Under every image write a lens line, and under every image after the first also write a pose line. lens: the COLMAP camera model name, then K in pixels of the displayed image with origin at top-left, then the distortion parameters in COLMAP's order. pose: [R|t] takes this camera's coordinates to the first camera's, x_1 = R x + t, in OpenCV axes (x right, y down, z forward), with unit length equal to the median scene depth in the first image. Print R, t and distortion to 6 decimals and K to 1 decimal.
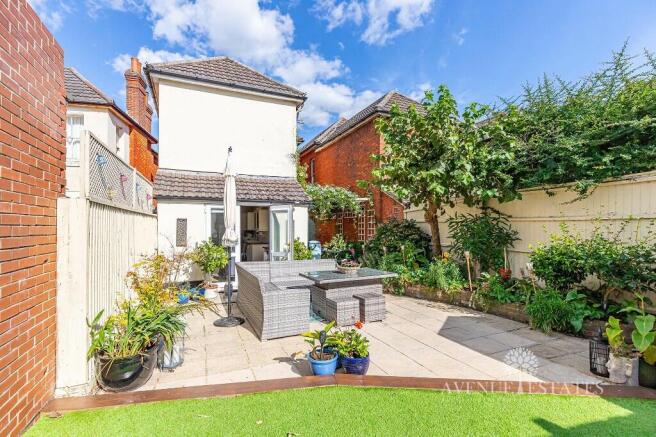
lens RADIAL K [[297.9, 0, 327.3], [0, 297.9, 230.4], [0, 0, 1]] dist [0.000483, 0.000076]
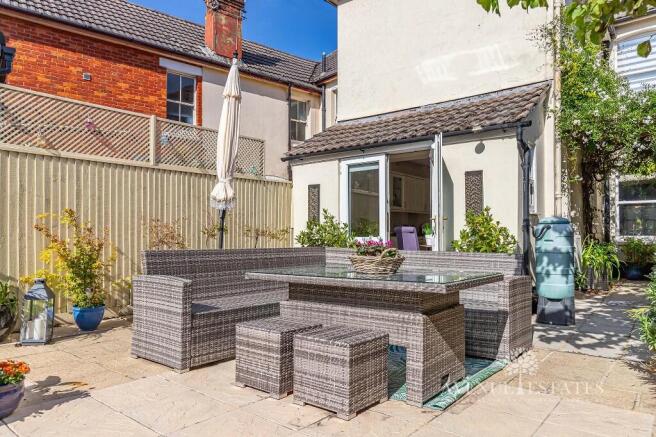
lens RADIAL K [[450.5, 0, 328.0], [0, 450.5, 218.5], [0, 0, 1]] dist [0.001535, 0.000338]
pose [[0.454565, -0.030700, -0.890184, 0.456146], [-0.013113, 0.999067, -0.041151, 0.081770], [0.890617, 0.030379, 0.453739, 0.568885]]
